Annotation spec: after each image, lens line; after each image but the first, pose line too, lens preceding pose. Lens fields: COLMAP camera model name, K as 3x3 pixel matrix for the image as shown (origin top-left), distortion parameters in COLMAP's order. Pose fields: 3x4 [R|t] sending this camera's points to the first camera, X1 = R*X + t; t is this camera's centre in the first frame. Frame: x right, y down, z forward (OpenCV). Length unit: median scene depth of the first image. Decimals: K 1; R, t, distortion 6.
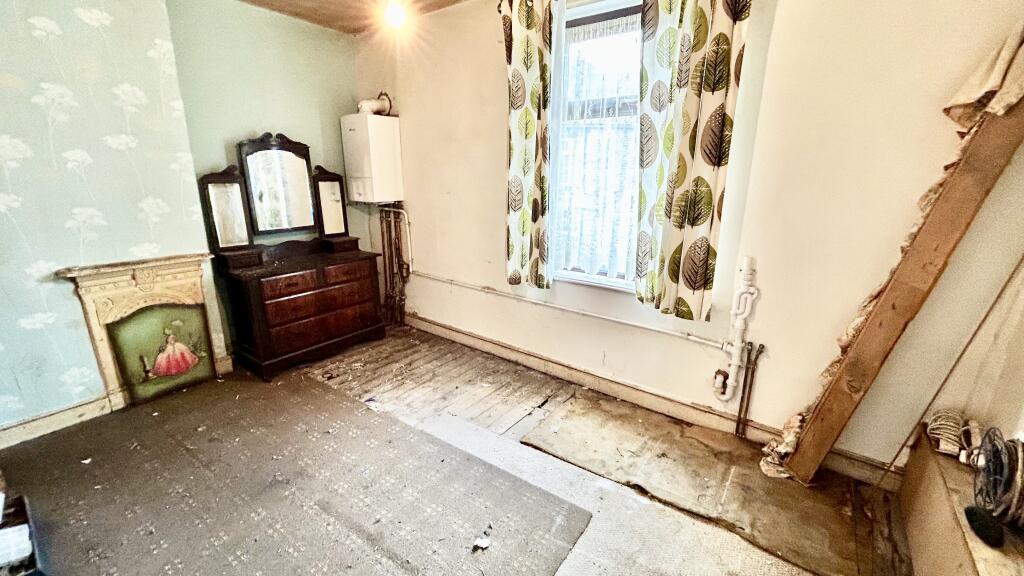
lens RADIAL K [[414.2, 0, 512.0], [0, 414.2, 288.0], [0, 0, 1]] dist [0.002122, 0.000344]
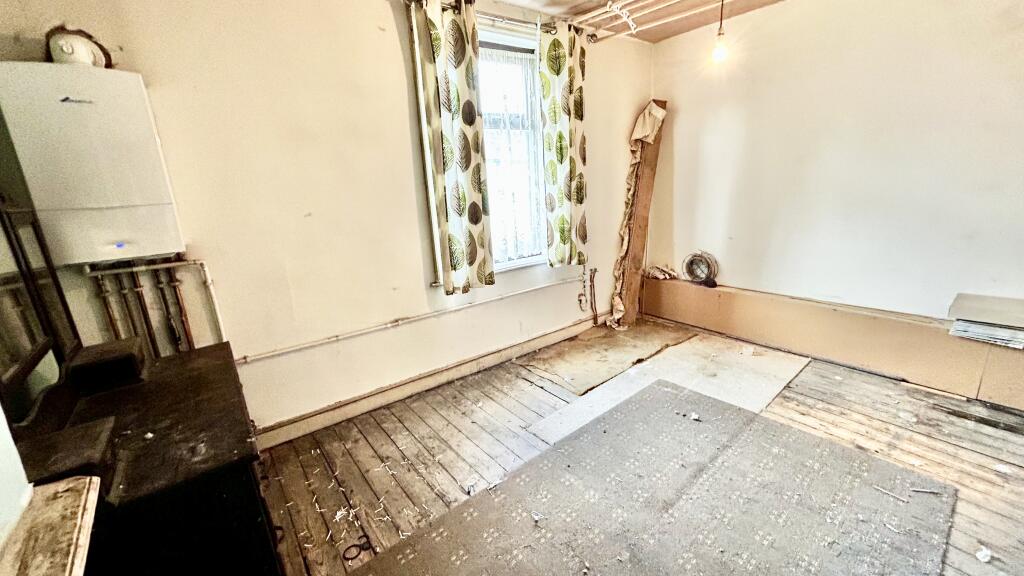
lens RADIAL K [[414.2, 0, 512.0], [0, 414.2, 288.0], [0, 0, 1]] dist [0.002122, 0.000344]
pose [[0.265683, -0.267035, 0.926340, -0.877517], [0.312978, 0.932719, 0.179109, -0.161373], [-0.911843, 0.242338, 0.331383, 0.589634]]
